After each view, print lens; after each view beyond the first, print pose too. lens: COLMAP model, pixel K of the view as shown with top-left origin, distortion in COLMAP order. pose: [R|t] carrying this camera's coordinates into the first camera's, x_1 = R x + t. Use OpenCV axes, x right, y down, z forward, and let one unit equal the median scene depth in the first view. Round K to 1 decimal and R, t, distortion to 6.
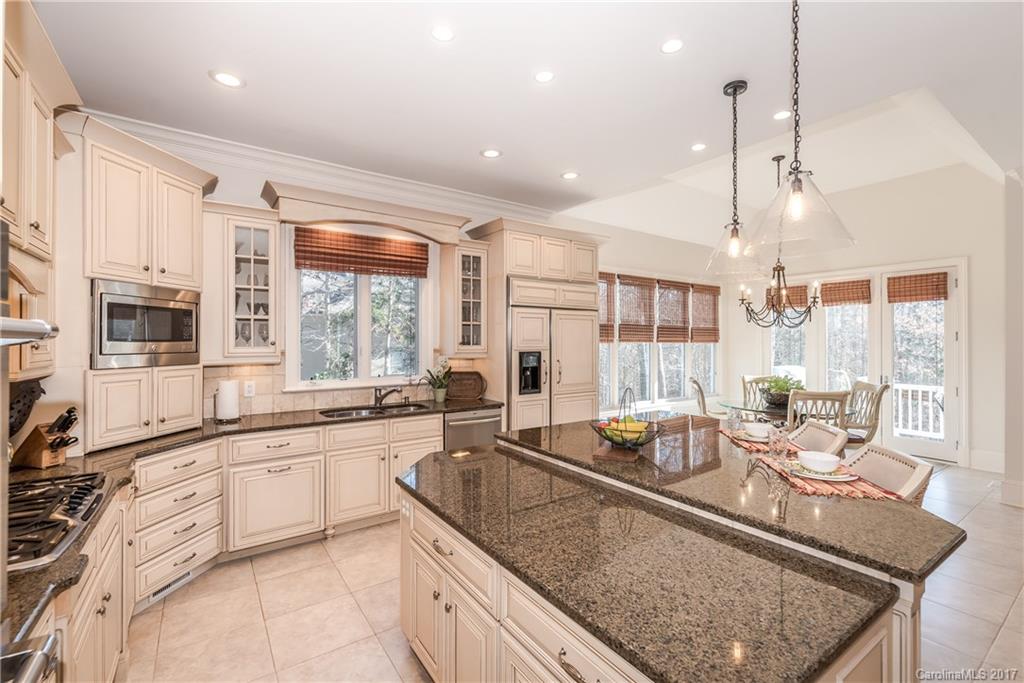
lens RADIAL K [[450.6, 0, 508.0], [0, 450.6, 339.6], [0, 0, 1]] dist [-0.002108, -0.000265]
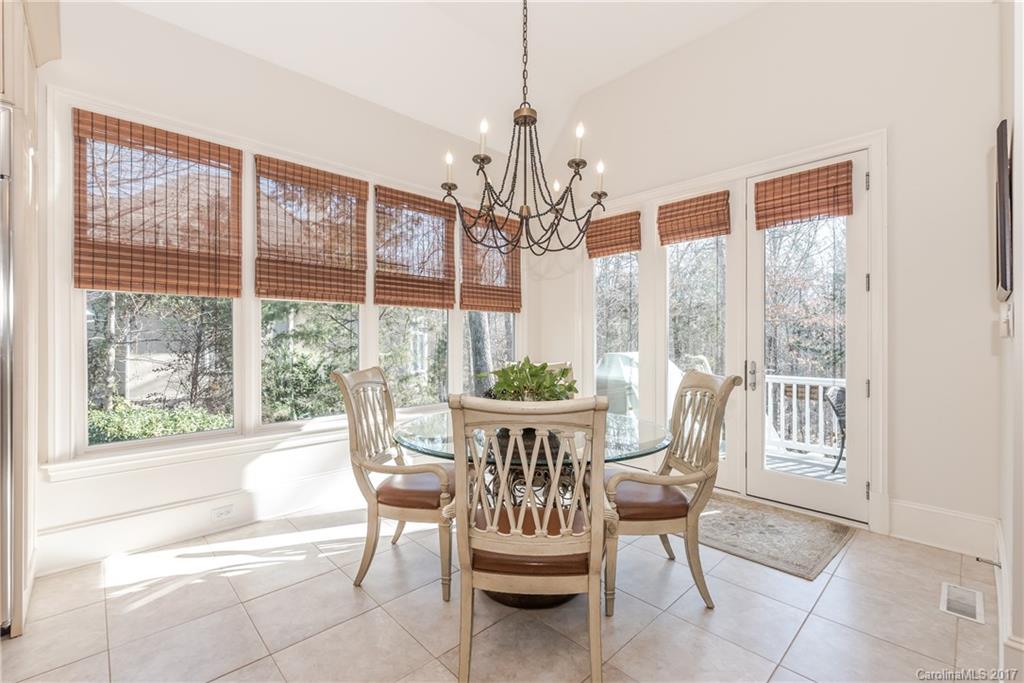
lens RADIAL K [[450.6, 0, 519.0], [0, 450.6, 337.3], [0, 0, 1]] dist [-0.002108, -0.000265]
pose [[0.985632, 0.001291, 0.168903, 0.464613], [-0.001300, 0.999999, -0.000058, 0.052467], [-0.168903, -0.000162, 0.985633, 0.503988]]
